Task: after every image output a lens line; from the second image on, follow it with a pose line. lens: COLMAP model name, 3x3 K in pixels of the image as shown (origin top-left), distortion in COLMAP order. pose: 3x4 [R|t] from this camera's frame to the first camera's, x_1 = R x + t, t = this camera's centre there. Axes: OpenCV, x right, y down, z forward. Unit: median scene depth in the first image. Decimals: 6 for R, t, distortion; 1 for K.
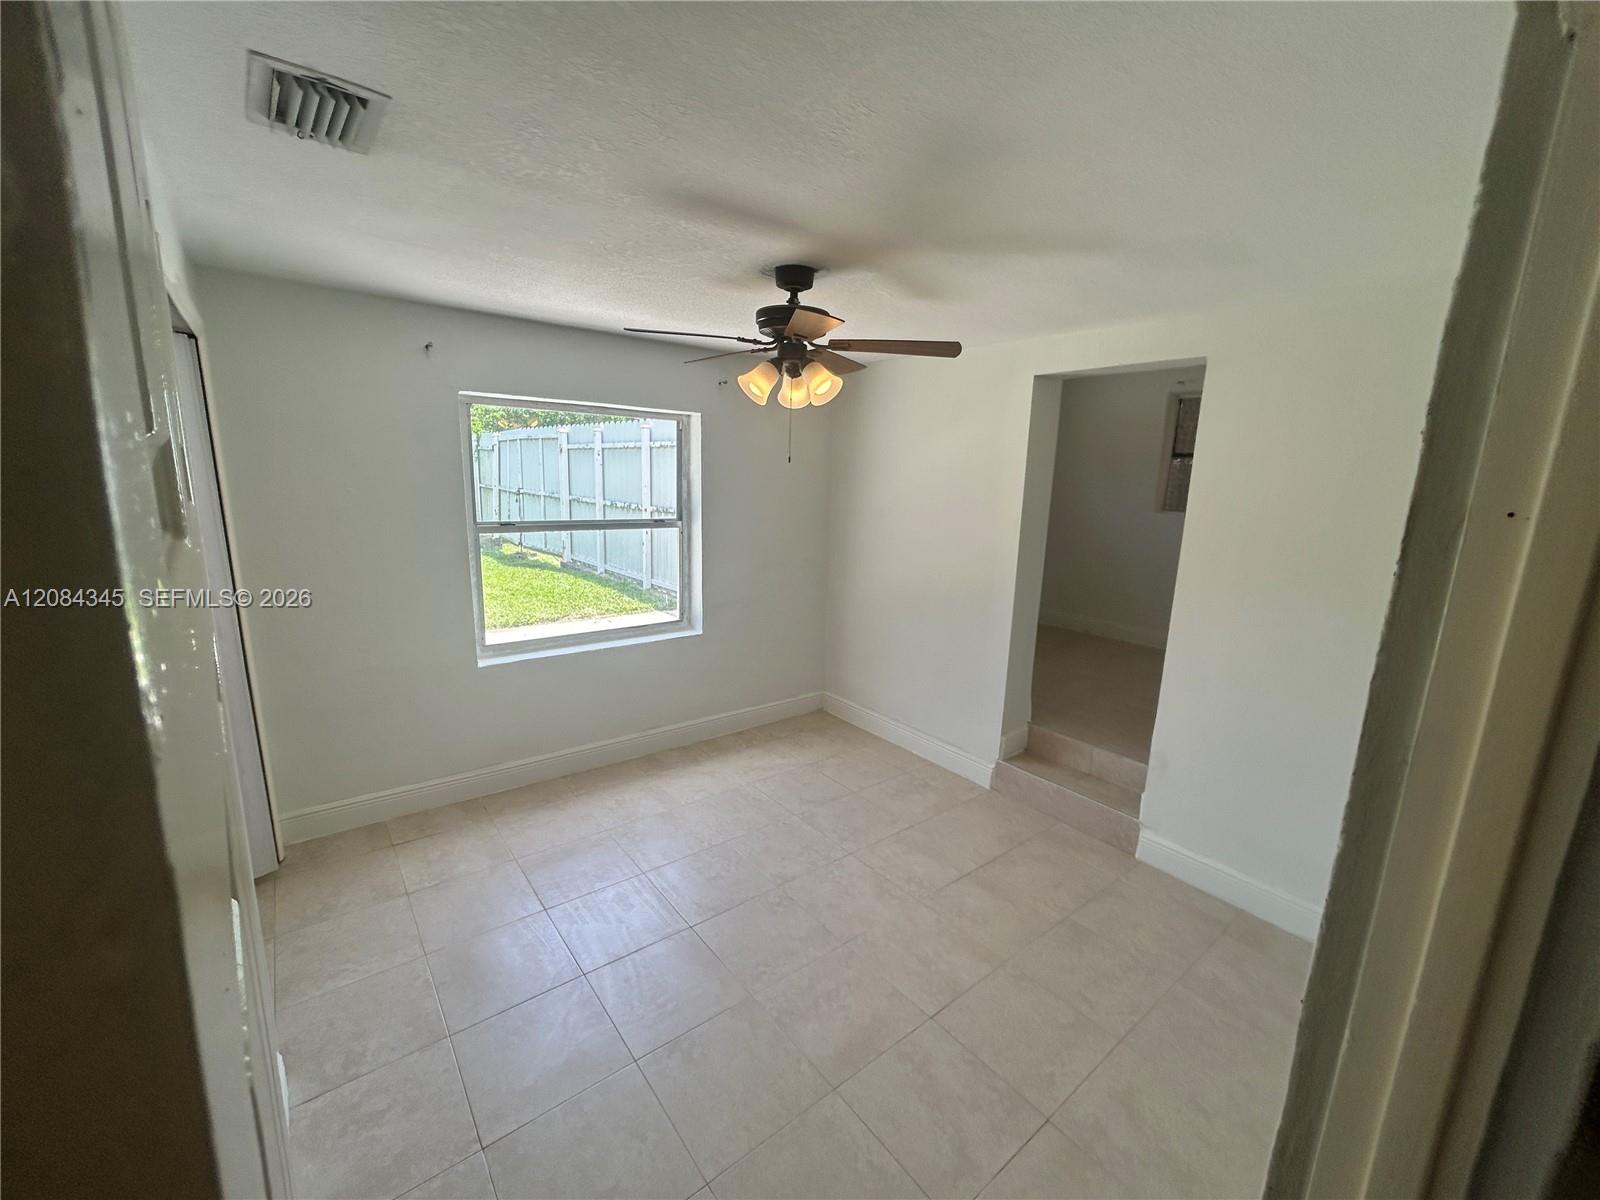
lens RADIAL K [[648.0, 0, 798.7], [0, 648.0, 600.2], [0, 0, 1]] dist [-0.000998, 0.000898]
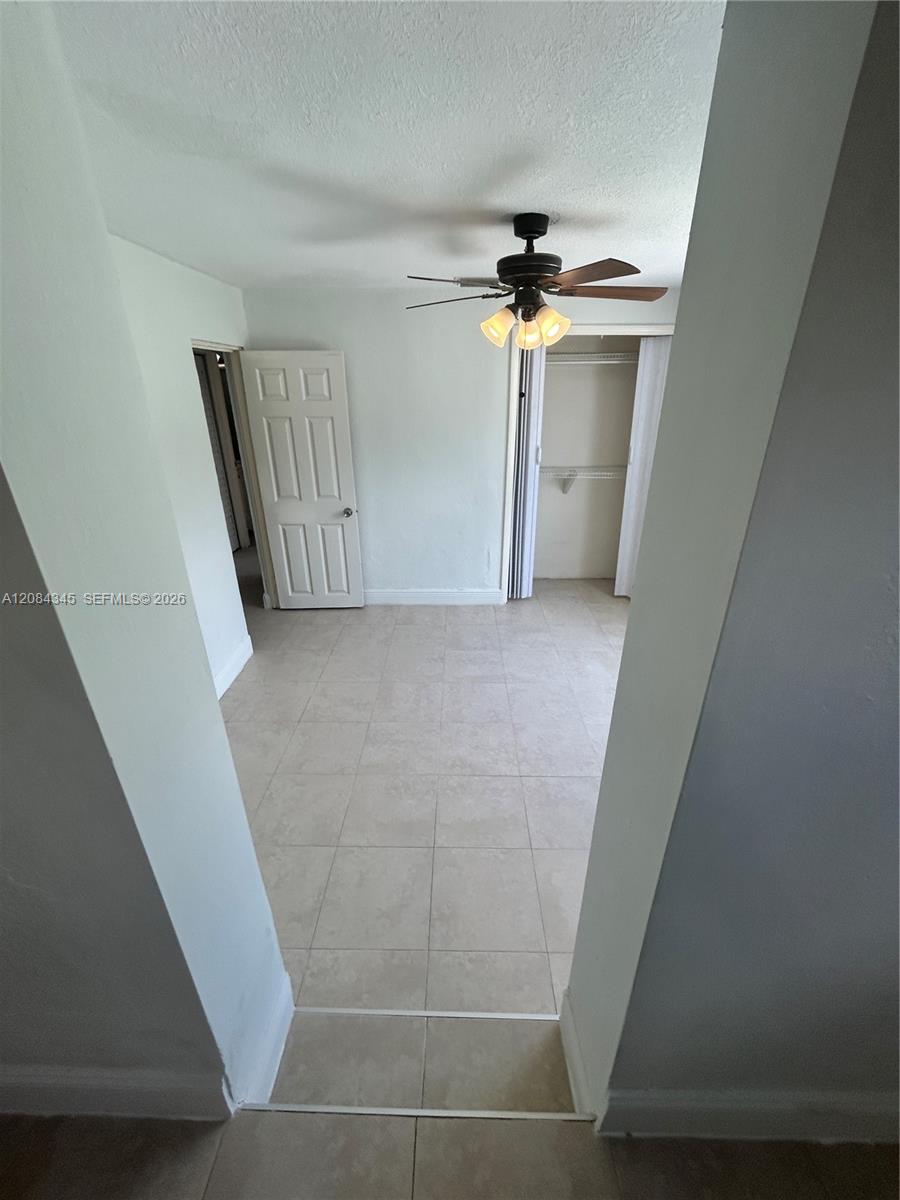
lens RADIAL K [[494.7, 0, 450.0], [0, 494.7, 600.0], [0, 0, 1]] dist [-0.000413, 0.000231]
pose [[-0.634202, 0.287156, -0.717864, 0.848754], [-0.171418, 0.853143, 0.492710, -0.321194], [0.753925, 0.435533, -0.491841, 1.511731]]
